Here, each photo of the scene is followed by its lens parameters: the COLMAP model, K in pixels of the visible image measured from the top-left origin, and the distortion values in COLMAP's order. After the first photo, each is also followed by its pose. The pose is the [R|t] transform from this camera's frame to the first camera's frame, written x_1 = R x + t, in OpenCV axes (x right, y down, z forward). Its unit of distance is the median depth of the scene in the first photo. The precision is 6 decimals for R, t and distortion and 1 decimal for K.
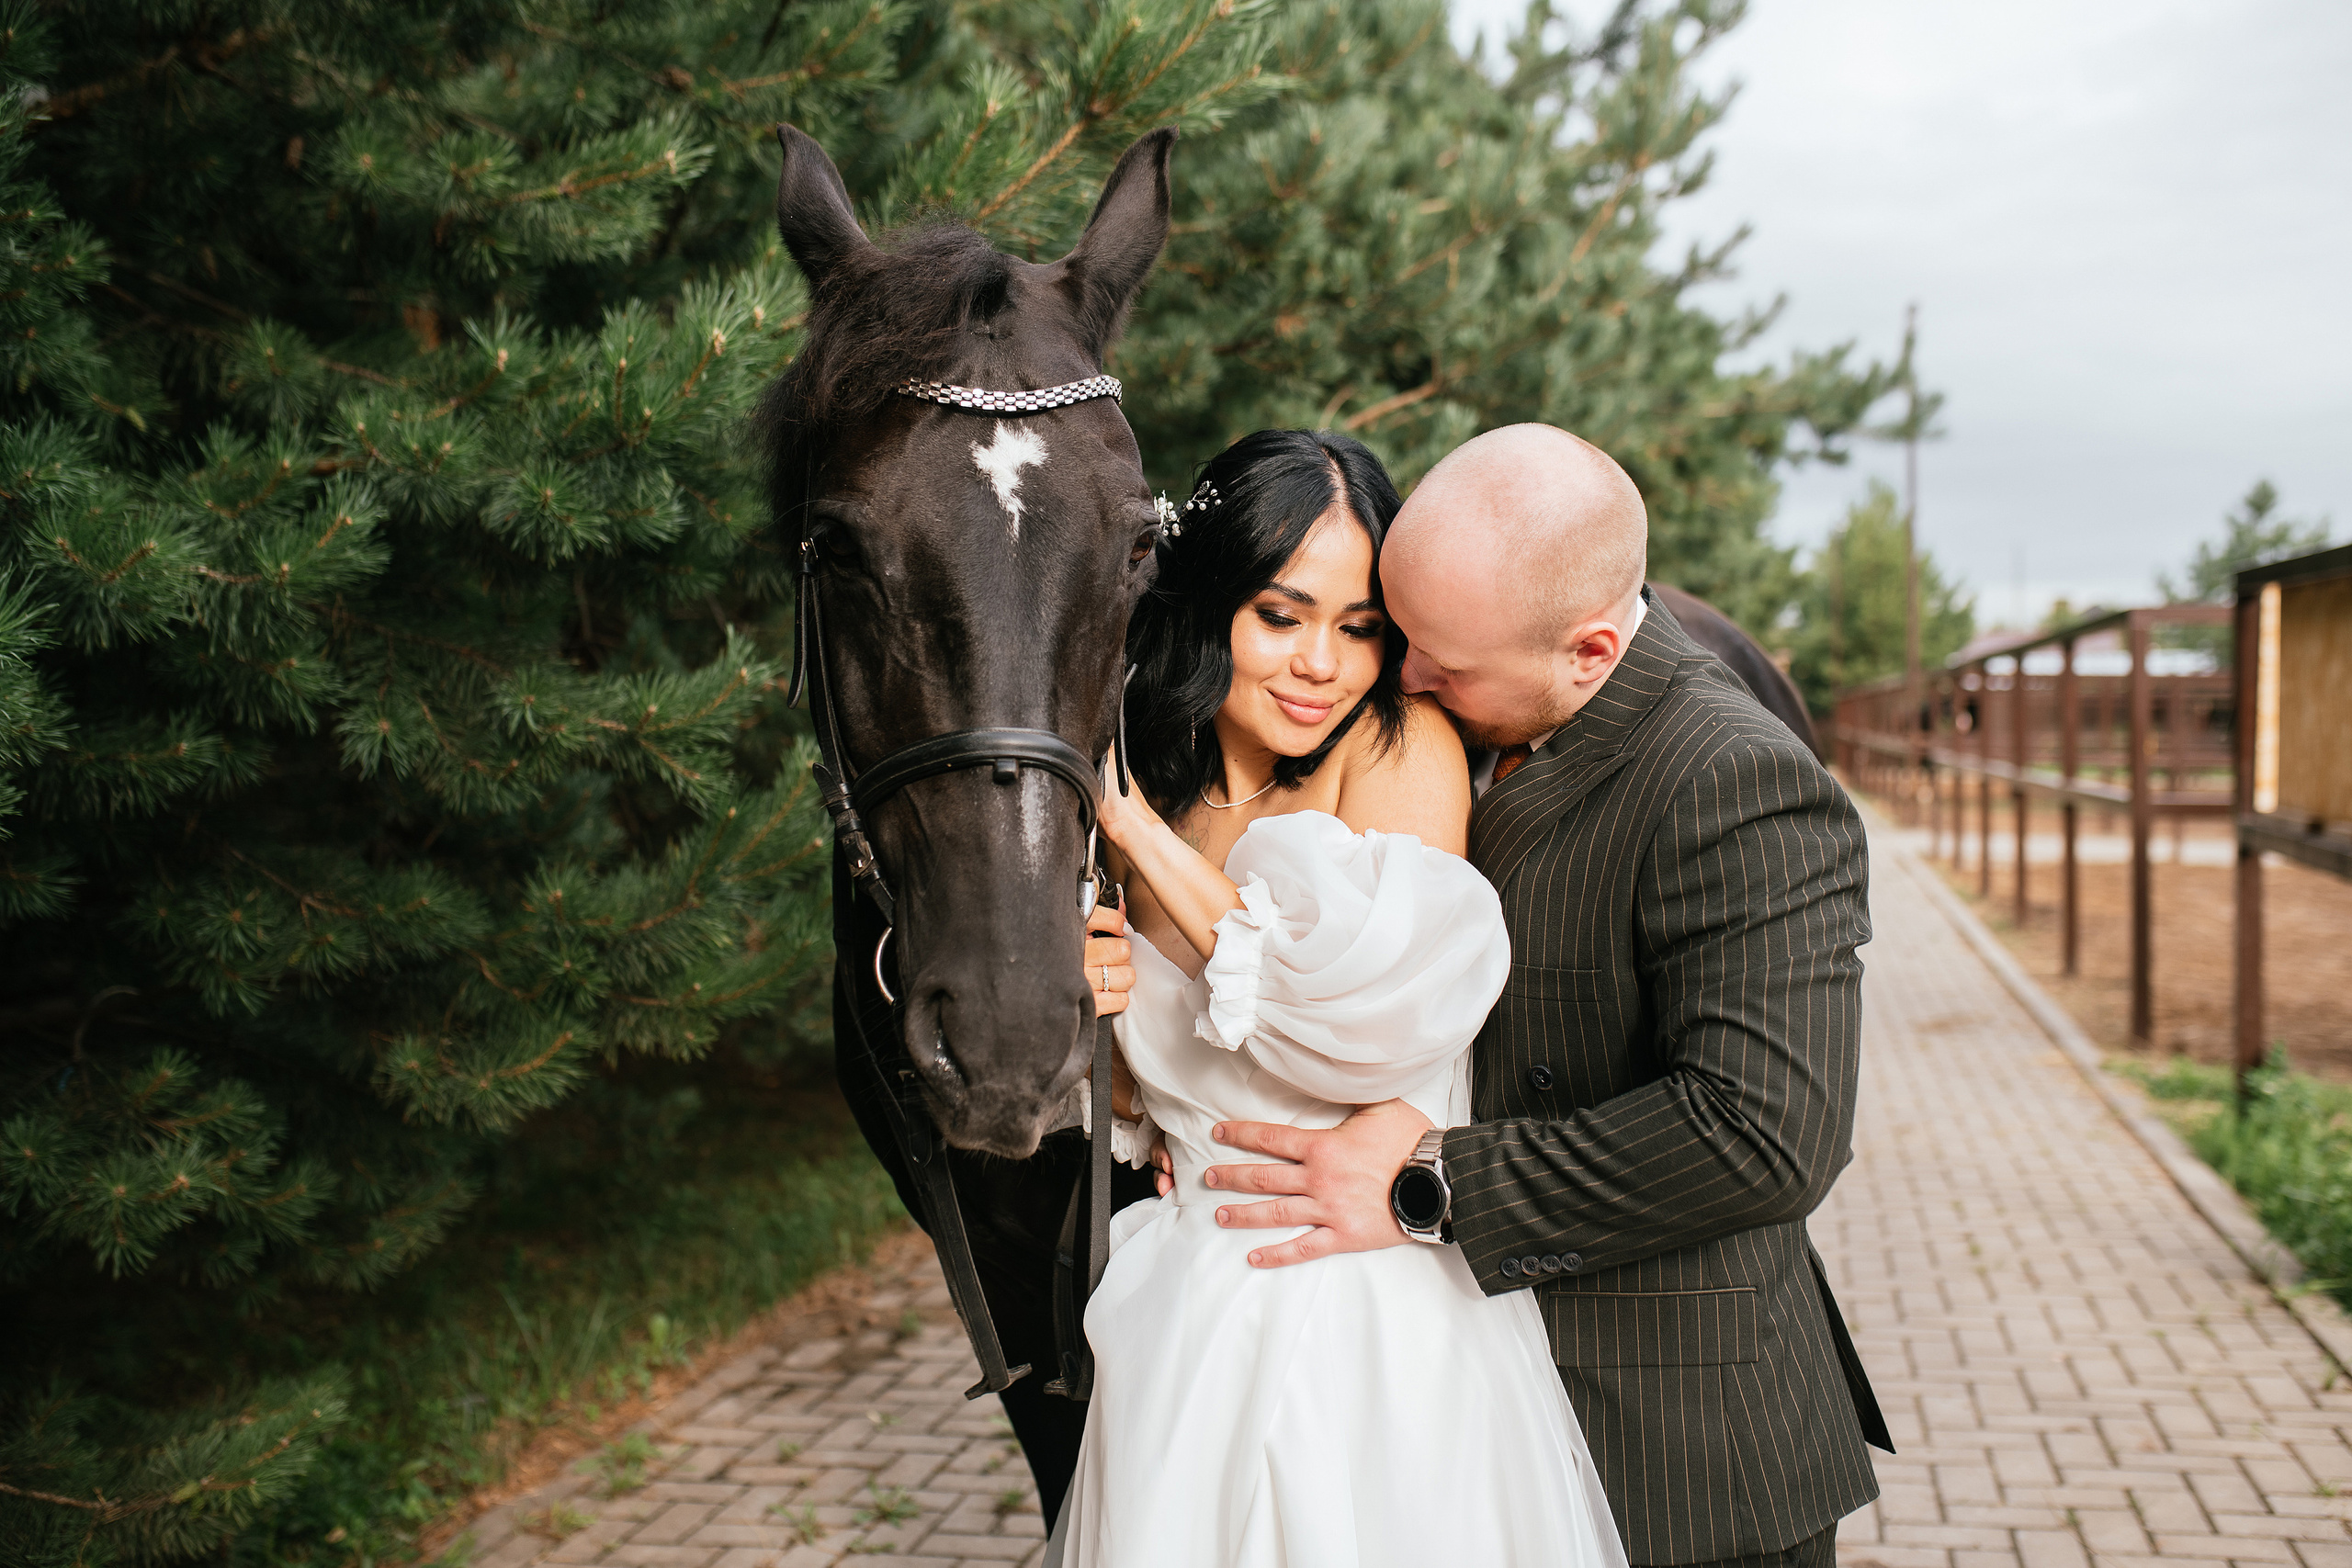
lens RADIAL K [[2281.6, 0, 1193.5], [0, 2281.6, 762.0], [0, 0, 1]] dist [-0.043094, 0.047256]
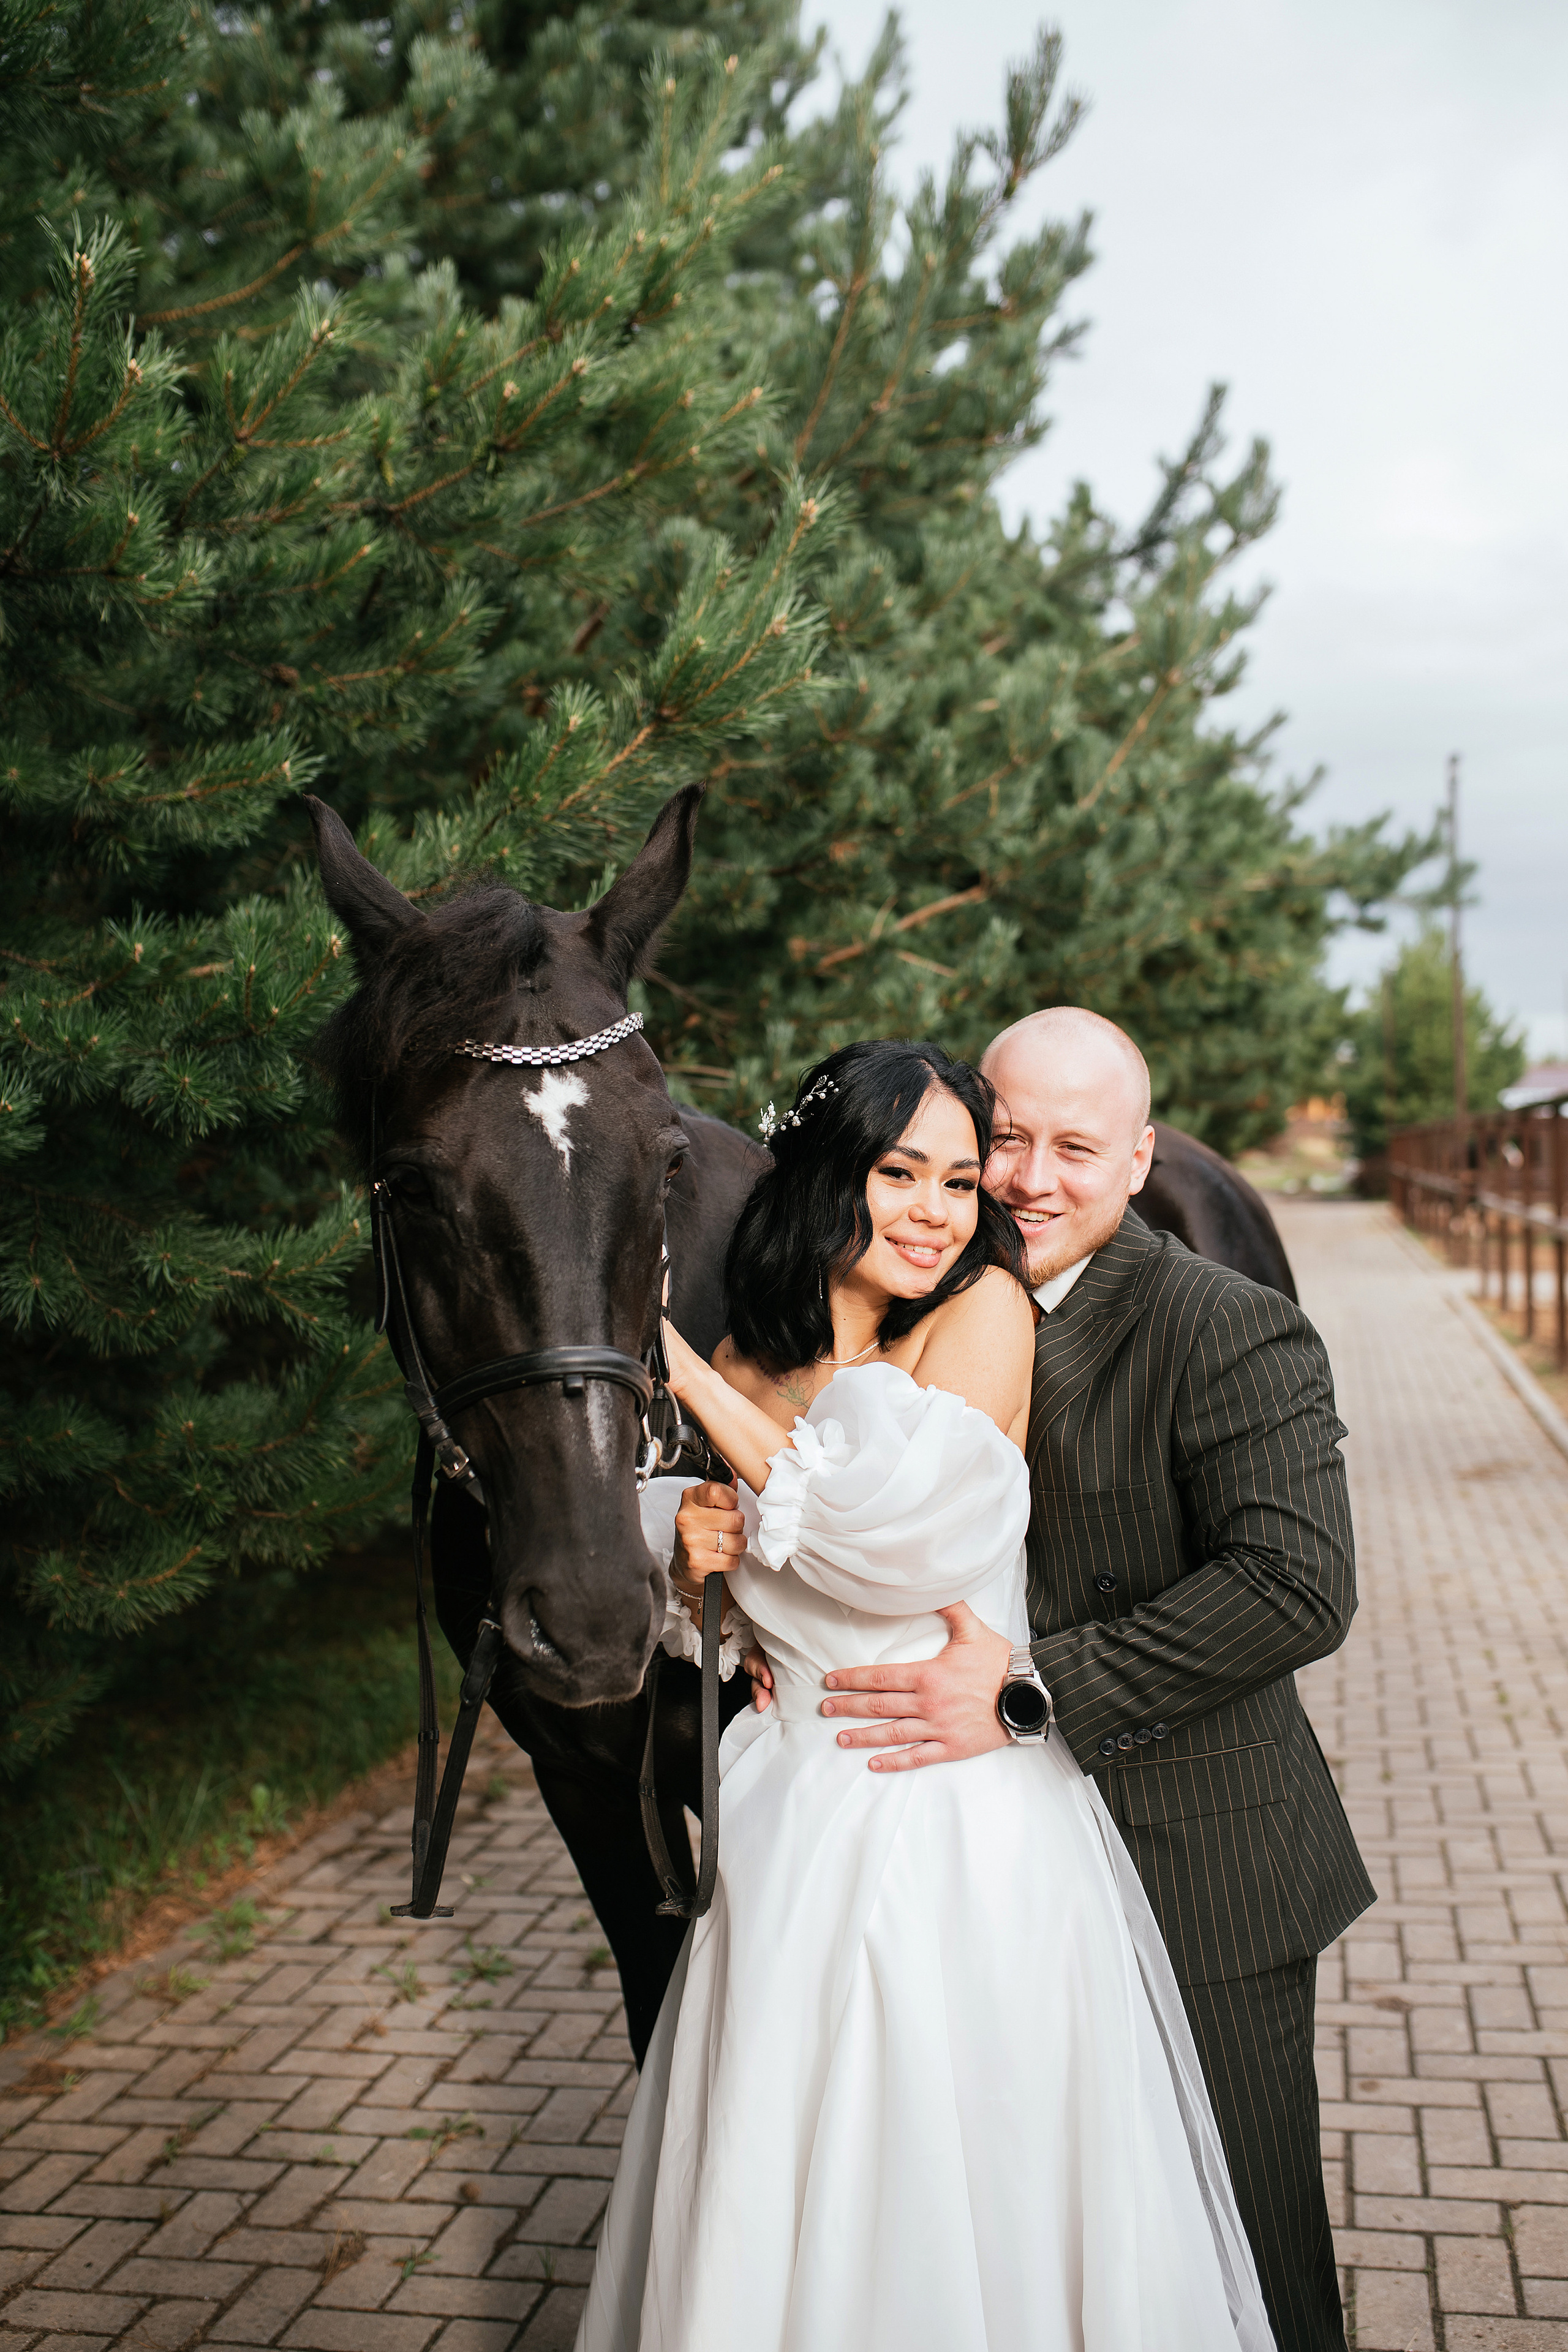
lens RADIAL K [[2279.6, 0, 800.9], [0, 2279.6, 1174.2], [0, 0, 1]] dist [-0.056239, 0.078031]
pose [[0.999712, -0.013925, 0.019563, -0.000952], [0.014146, 0.999837, -0.011195, -0.032205], [-0.019404, 0.011469, 0.999746, -0.078072]]
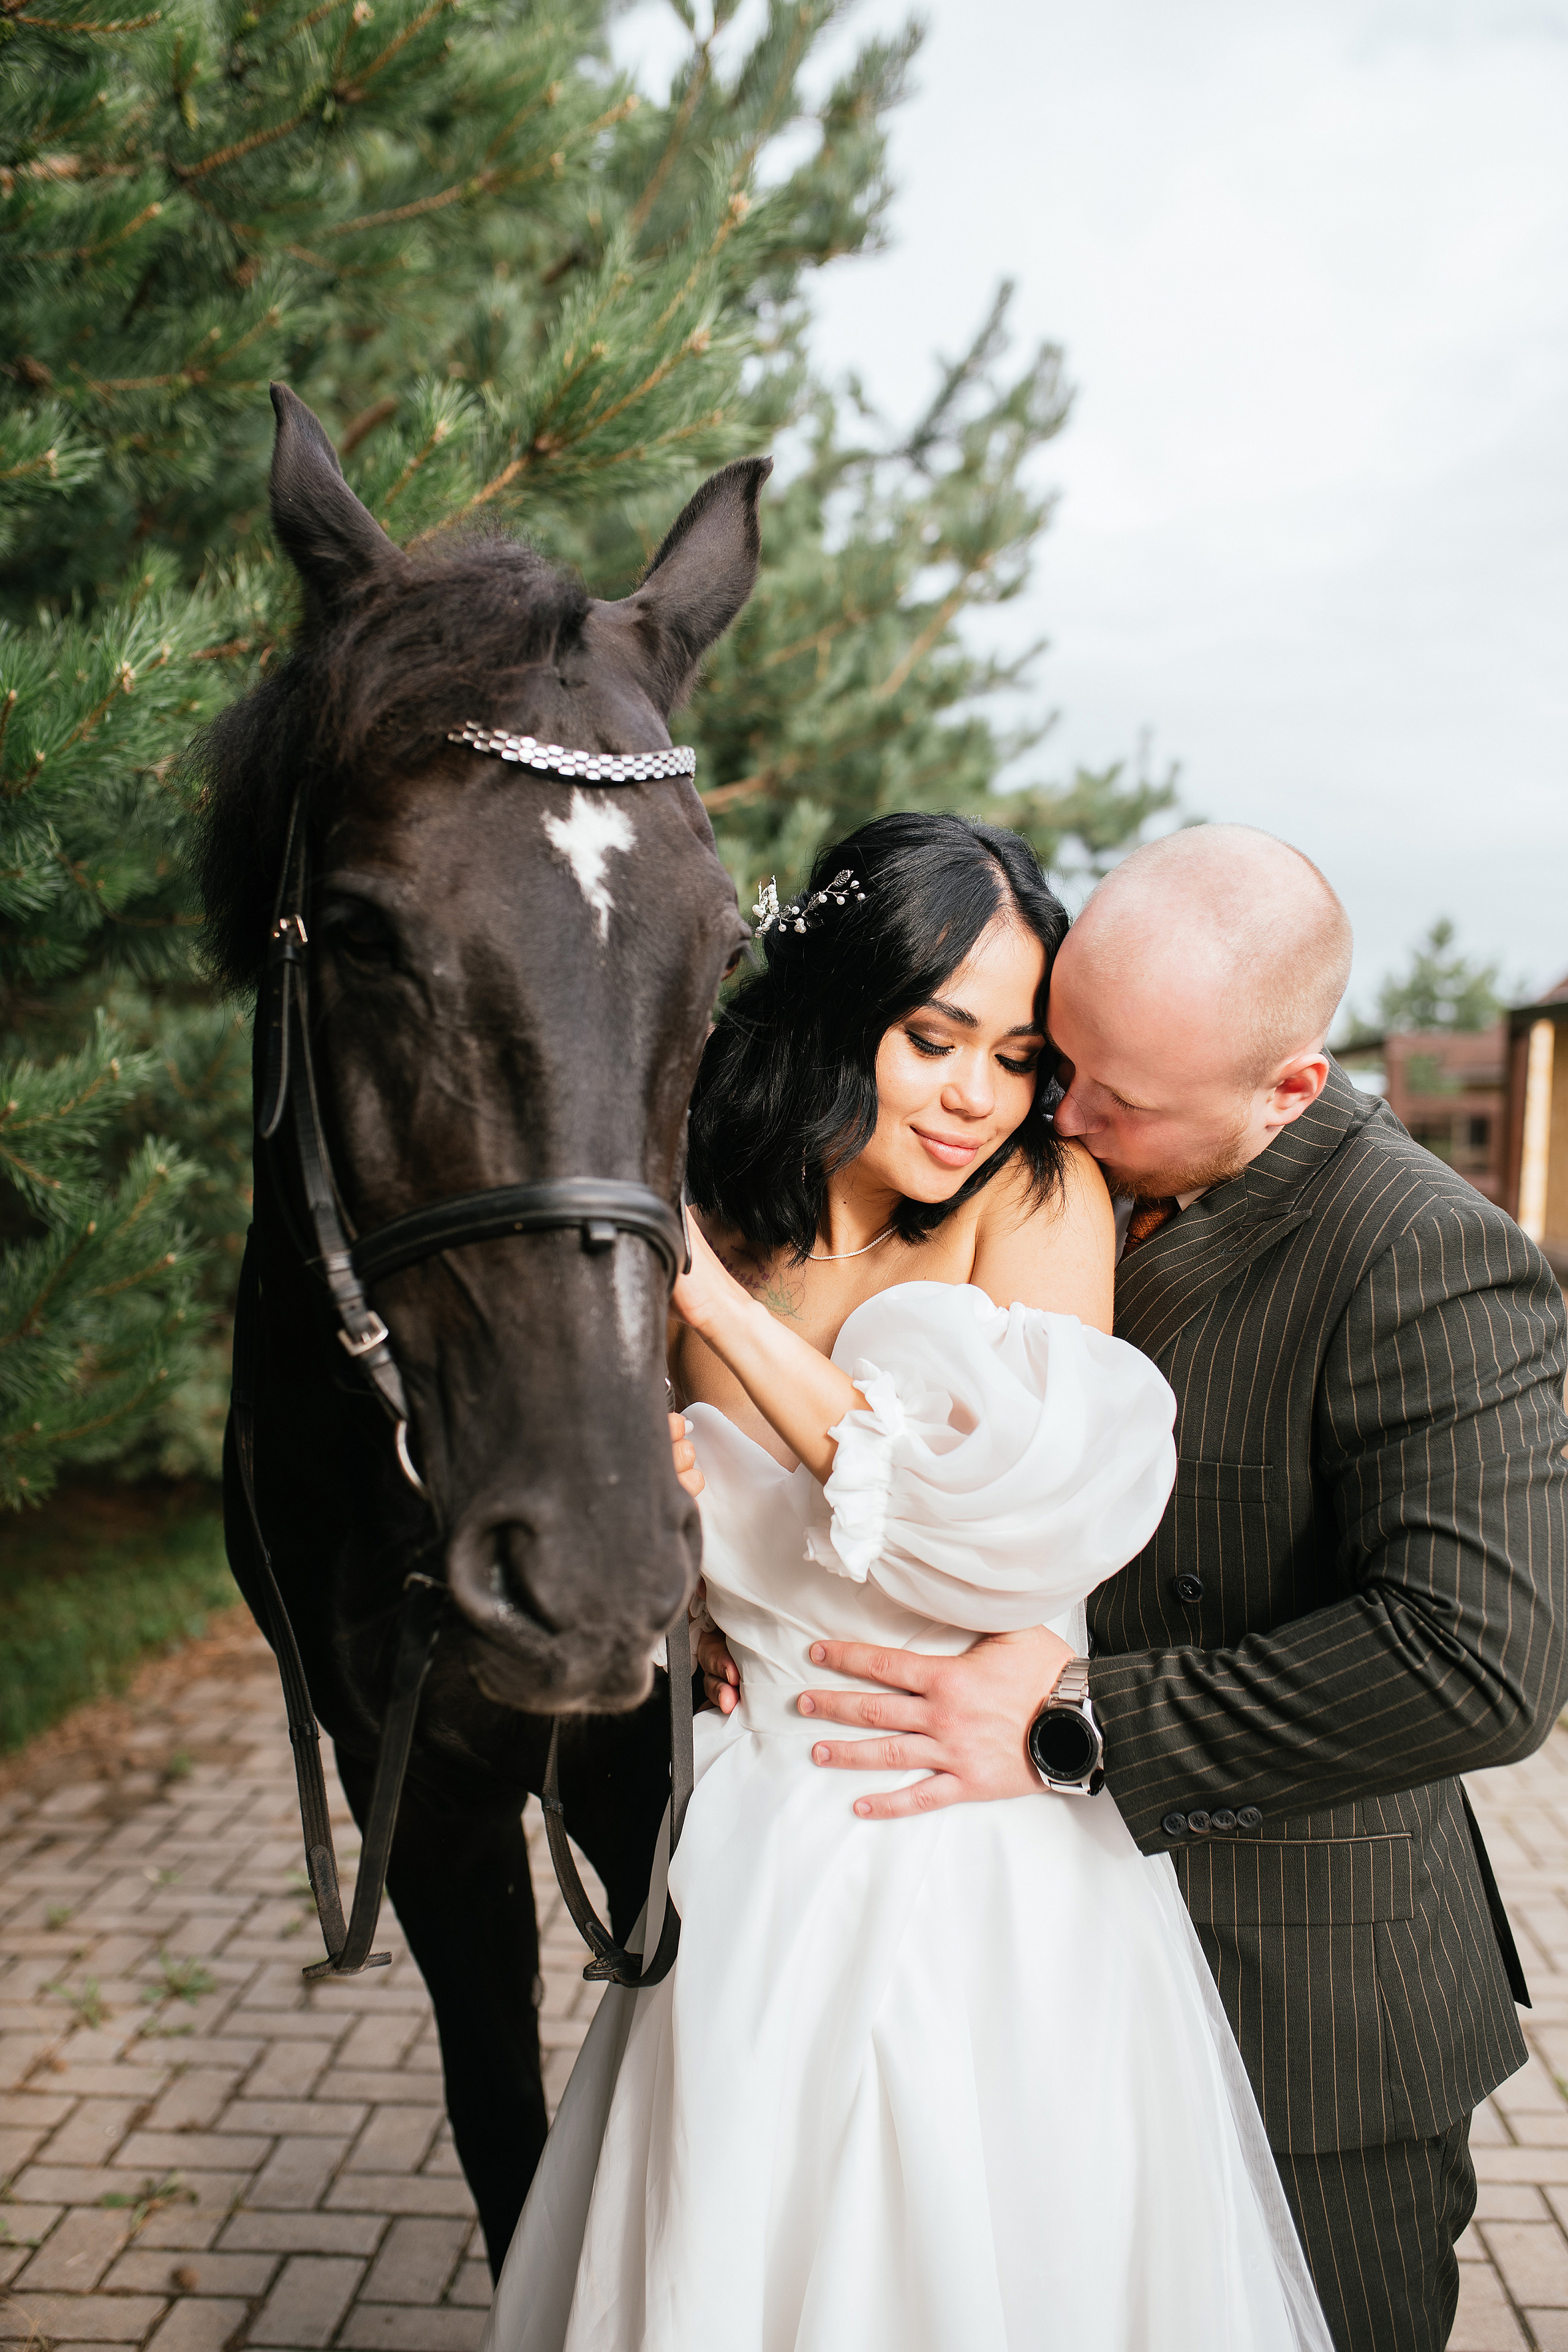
lens RADIAL K [[2279.6, 0, 800.9], [0, 2279.6, 1174.2], [0, 0, 1]] dist [-0.056239, 0.078031]
pose [[0.984095, 0.029201, 0.175228, -0.061352], [-0.030716, 0.999510, 0.005941, -0.007560], [-0.174968, -0.011229, 0.984510, 0.074359]]
